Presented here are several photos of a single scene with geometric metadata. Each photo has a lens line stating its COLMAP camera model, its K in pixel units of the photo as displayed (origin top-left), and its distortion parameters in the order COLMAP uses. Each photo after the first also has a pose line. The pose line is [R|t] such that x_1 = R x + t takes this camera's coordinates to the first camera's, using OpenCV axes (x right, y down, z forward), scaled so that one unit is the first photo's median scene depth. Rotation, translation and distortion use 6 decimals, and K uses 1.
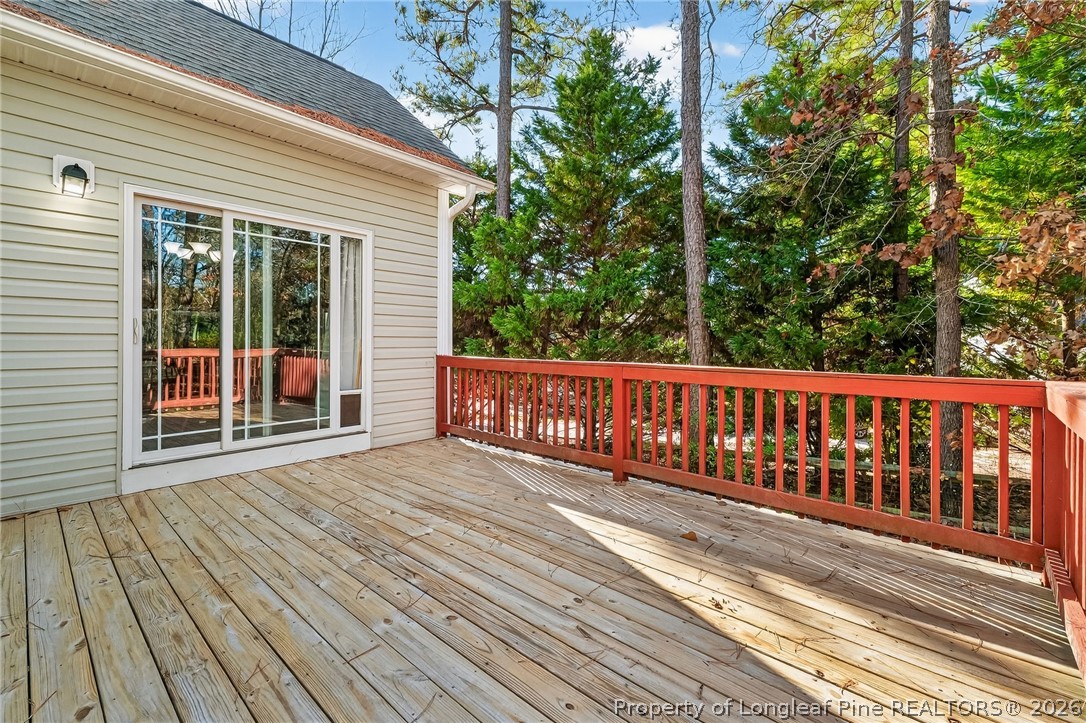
lens RADIAL K [[464.5, 0, 540.3], [0, 464.5, 342.6], [0, 0, 1]] dist [0.000358, -0.000171]
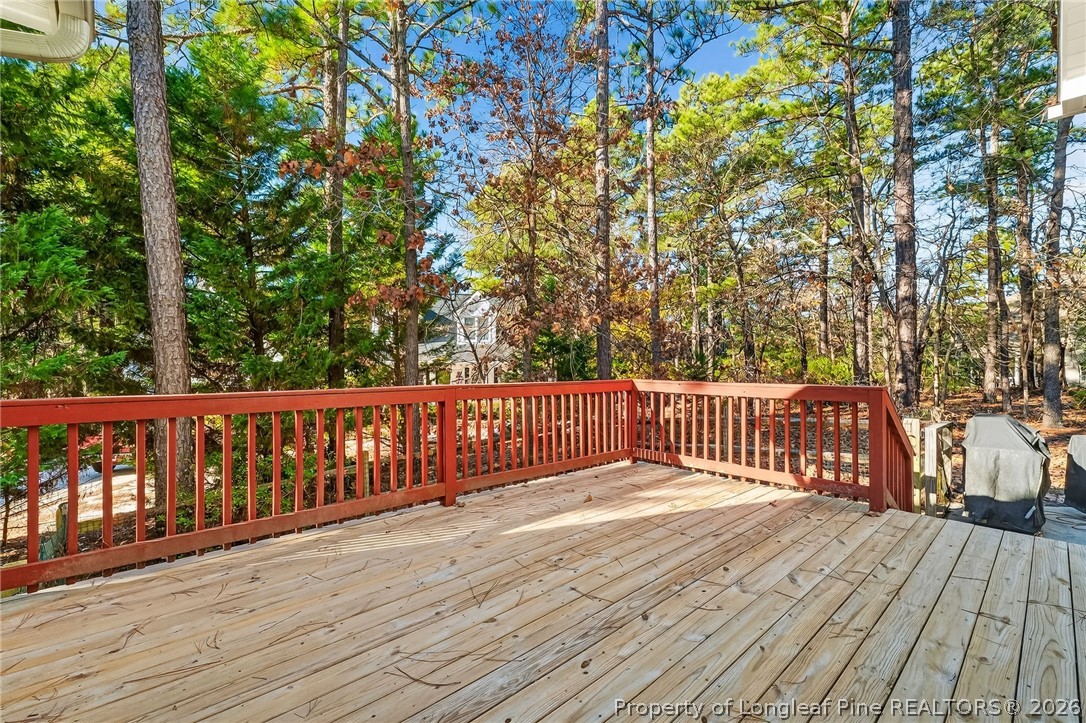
lens RADIAL K [[458.7, 0, 551.2], [0, 458.7, 372.5], [0, 0, 1]] dist [0.003207, 0.000338]
pose [[0.098466, -0.024327, 0.994843, -1.058961], [-0.002214, 0.999693, 0.024665, -0.016602], [-0.995138, -0.004632, 0.098382, 0.923543]]
